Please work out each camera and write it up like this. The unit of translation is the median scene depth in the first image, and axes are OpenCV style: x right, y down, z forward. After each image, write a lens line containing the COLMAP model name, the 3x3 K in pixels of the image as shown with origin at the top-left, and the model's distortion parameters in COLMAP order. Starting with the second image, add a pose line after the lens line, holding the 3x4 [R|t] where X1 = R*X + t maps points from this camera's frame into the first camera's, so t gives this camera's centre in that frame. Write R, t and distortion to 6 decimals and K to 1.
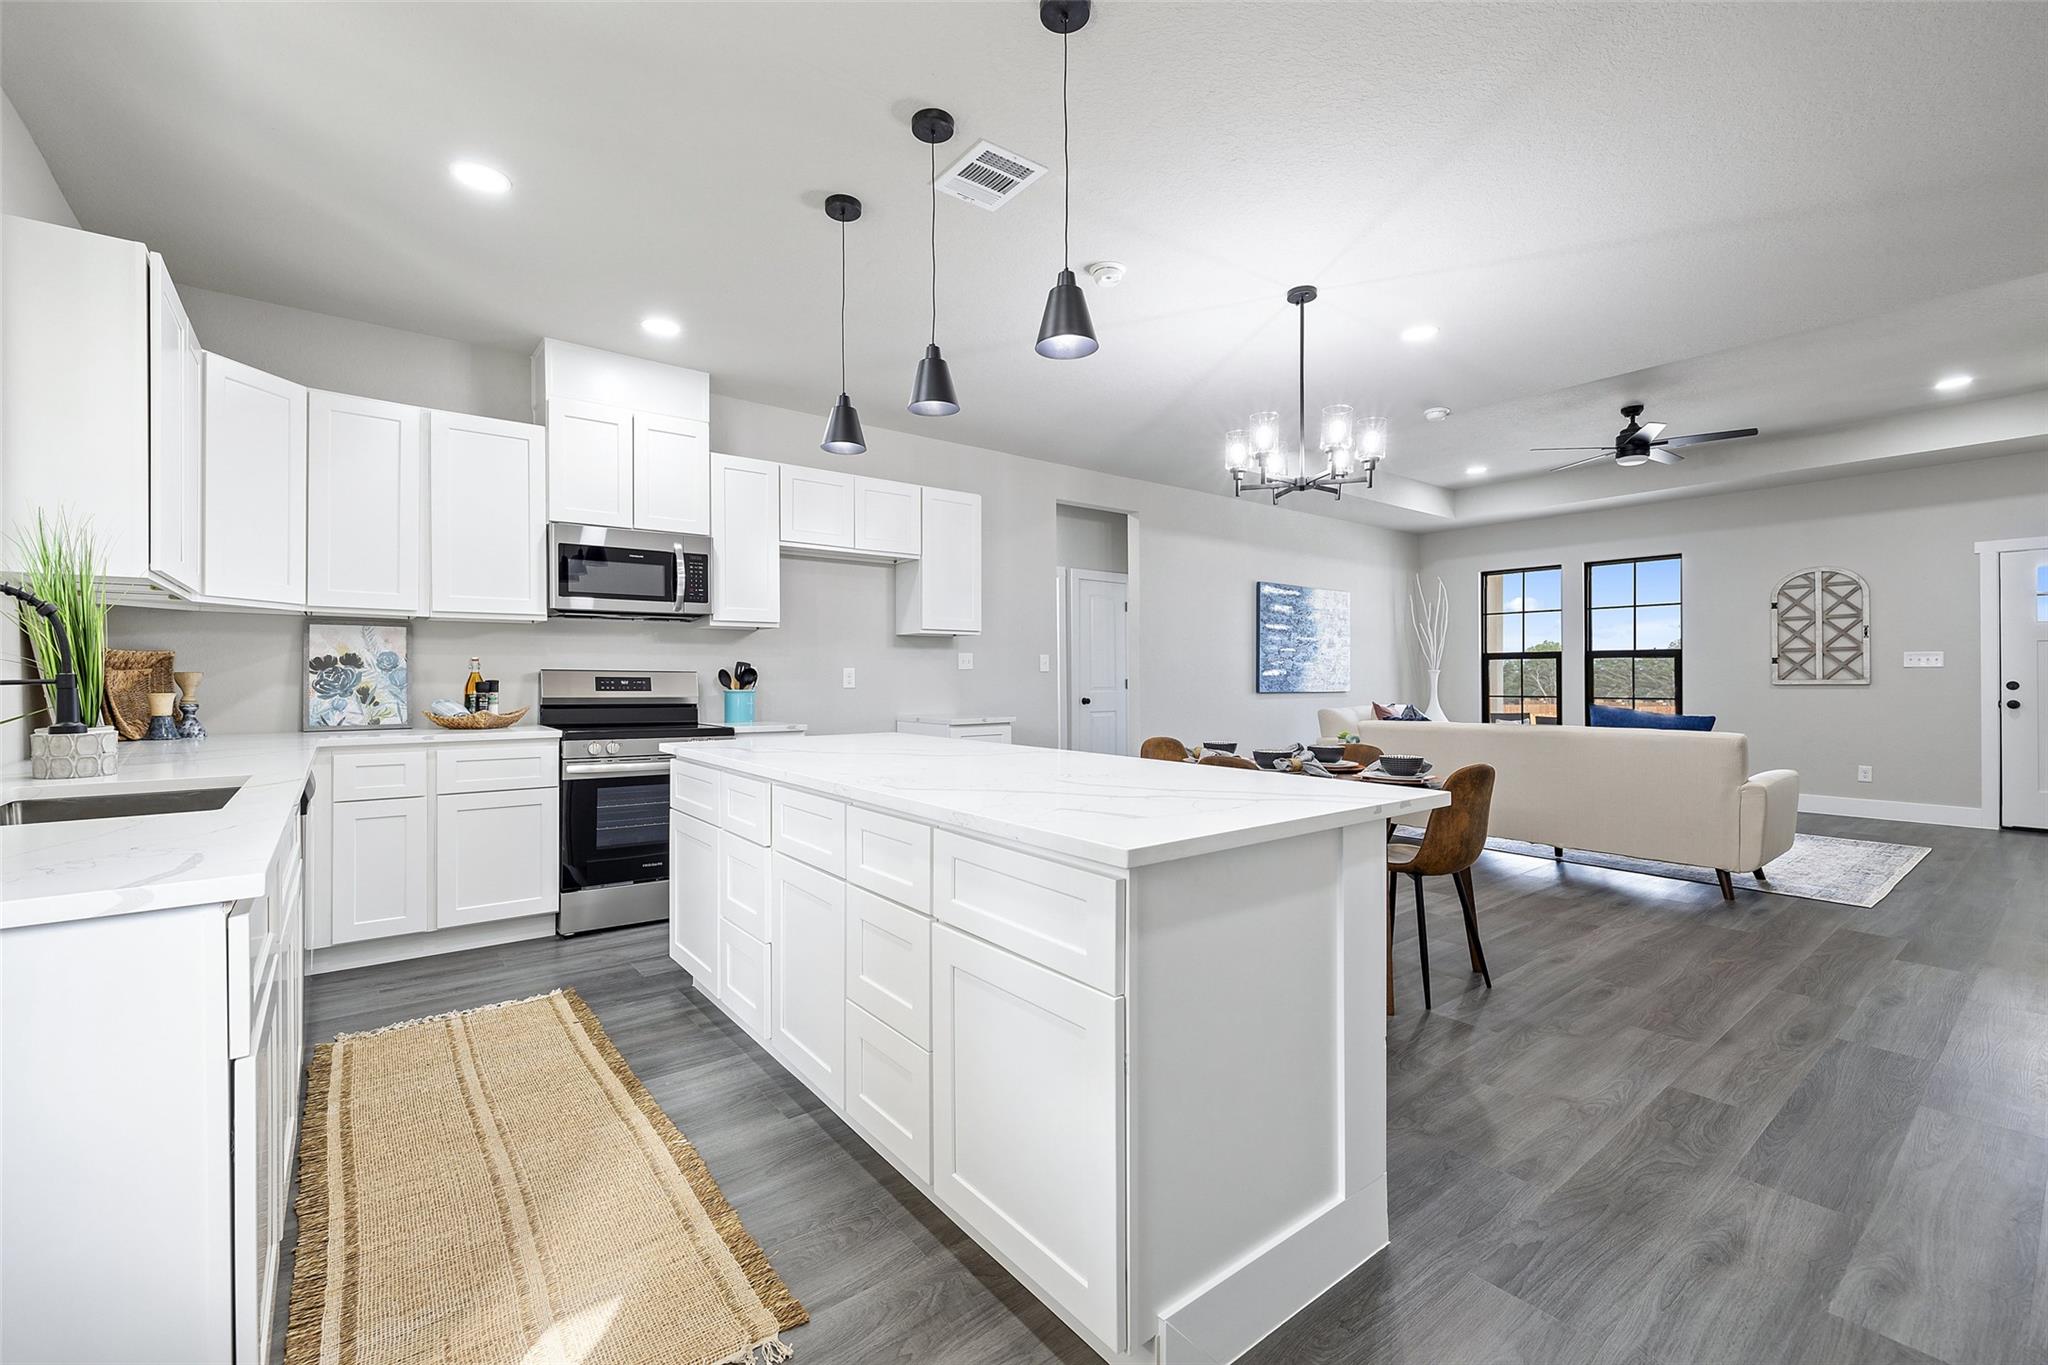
lens RADIAL K [[850.0, 0, 1030.0], [0, 850.0, 674.4], [0, 0, 1]] dist [0.006180, 0.000184]
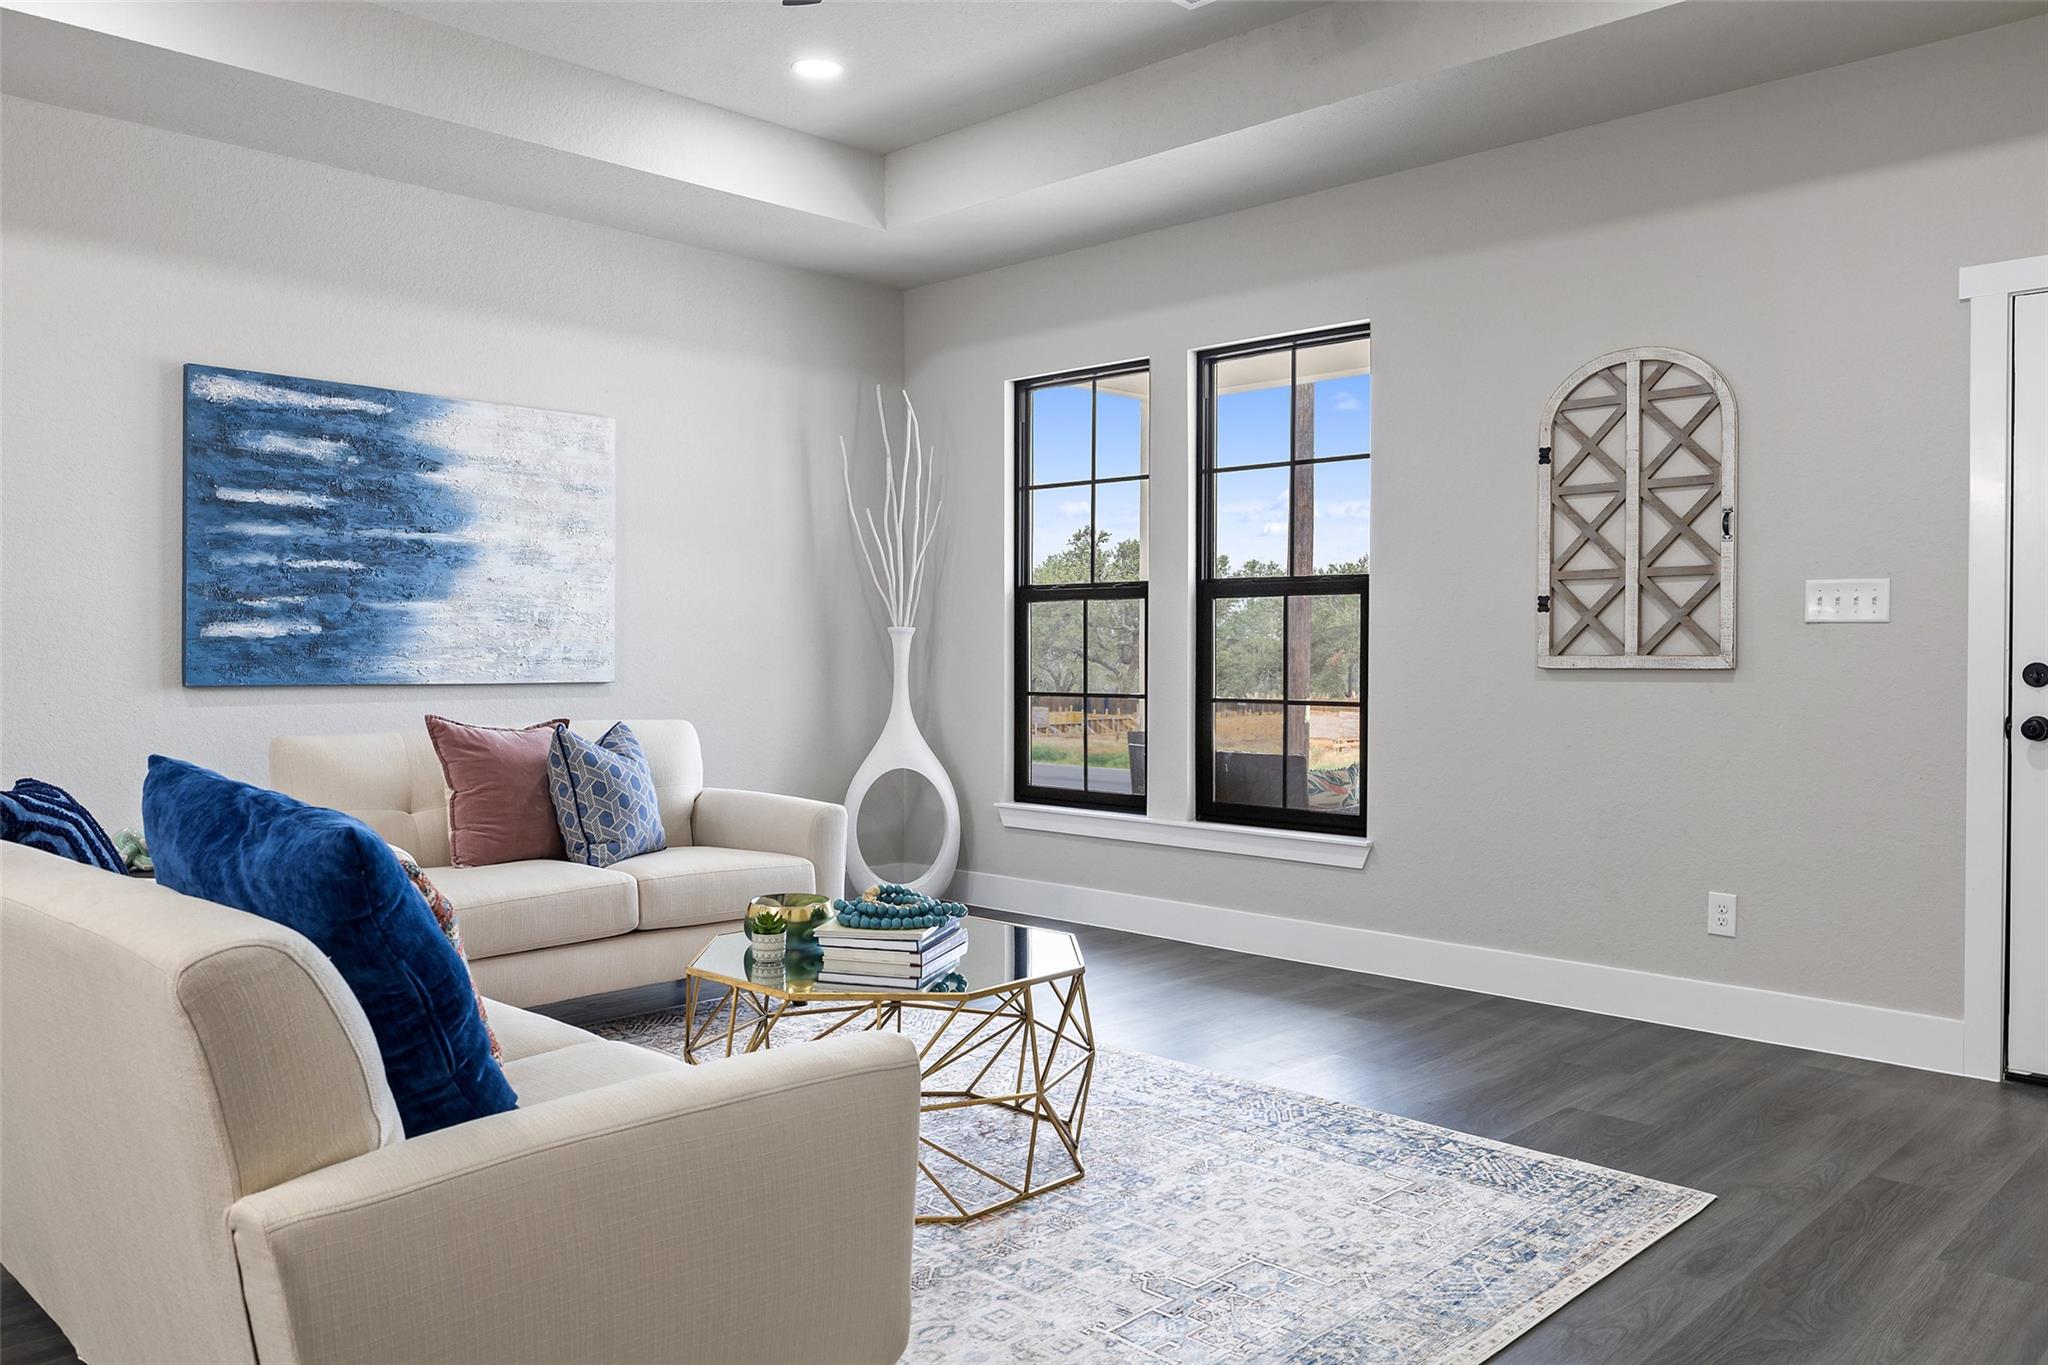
lens RADIAL K [[1534.1, 0, 1026.4], [0, 1534.1, 667.7], [0, 0, 1]] dist [0.004543, 0.011754]
pose [[0.993263, 0.003633, 0.115827, 0.578944], [-0.005567, 0.999850, 0.016385, 0.001987], [-0.115750, -0.016919, 0.993134, 0.367902]]
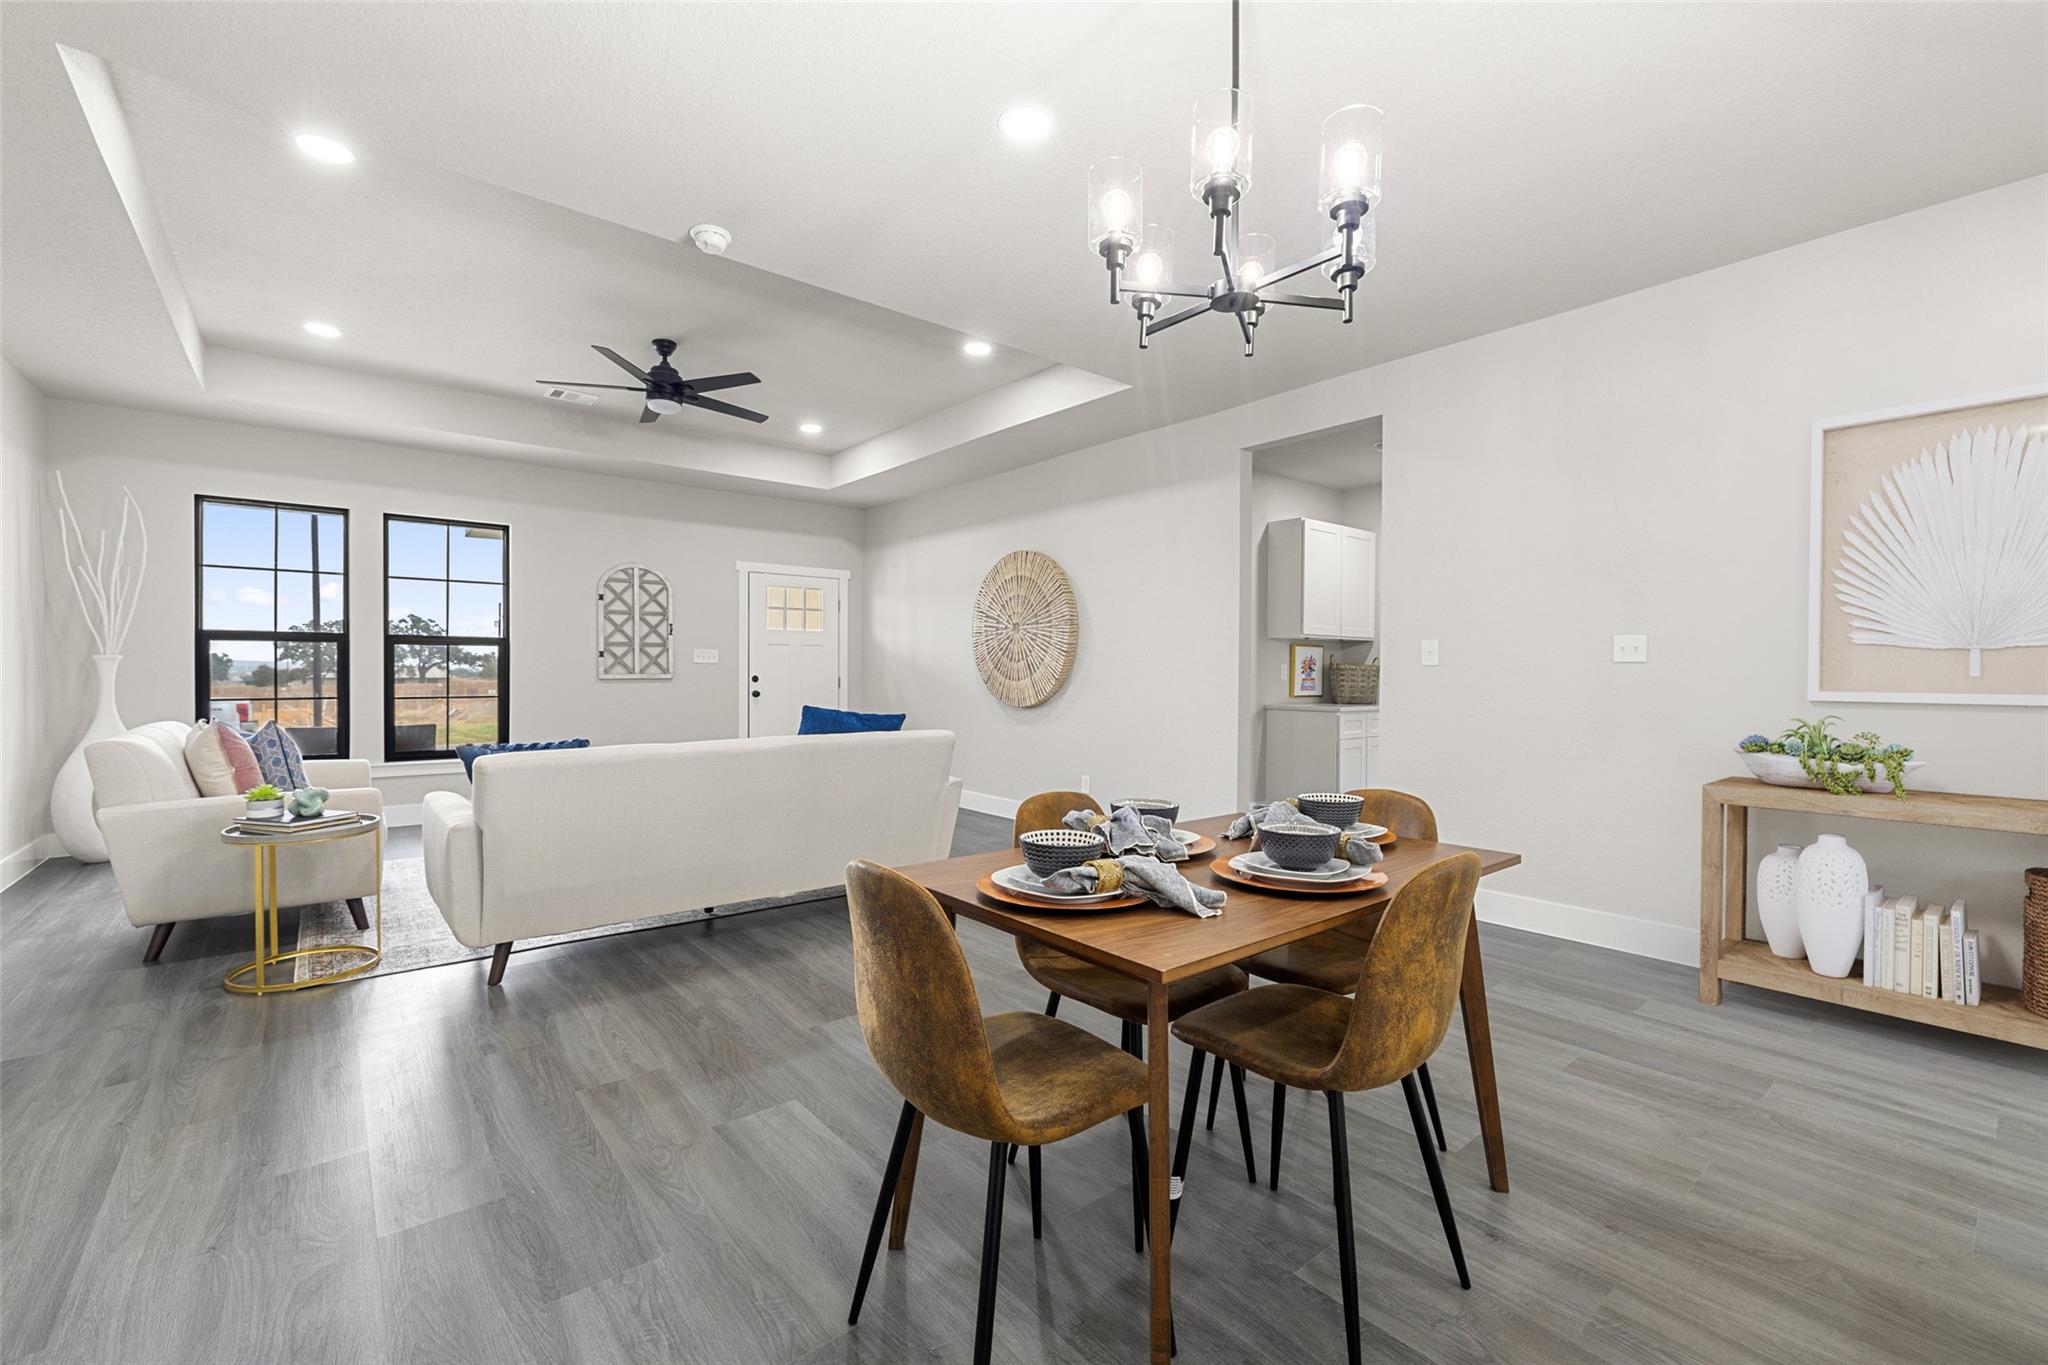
lens RADIAL K [[850.0, 0, 1030.0], [0, 850.0, 674.4], [0, 0, 1]] dist [0.006180, 0.000184]
pose [[-0.001492, -0.001813, 0.999997, -0.091992], [-0.008226, 0.999965, 0.001801, 0.001045], [-0.999965, -0.008223, -0.001507, 0.523120]]
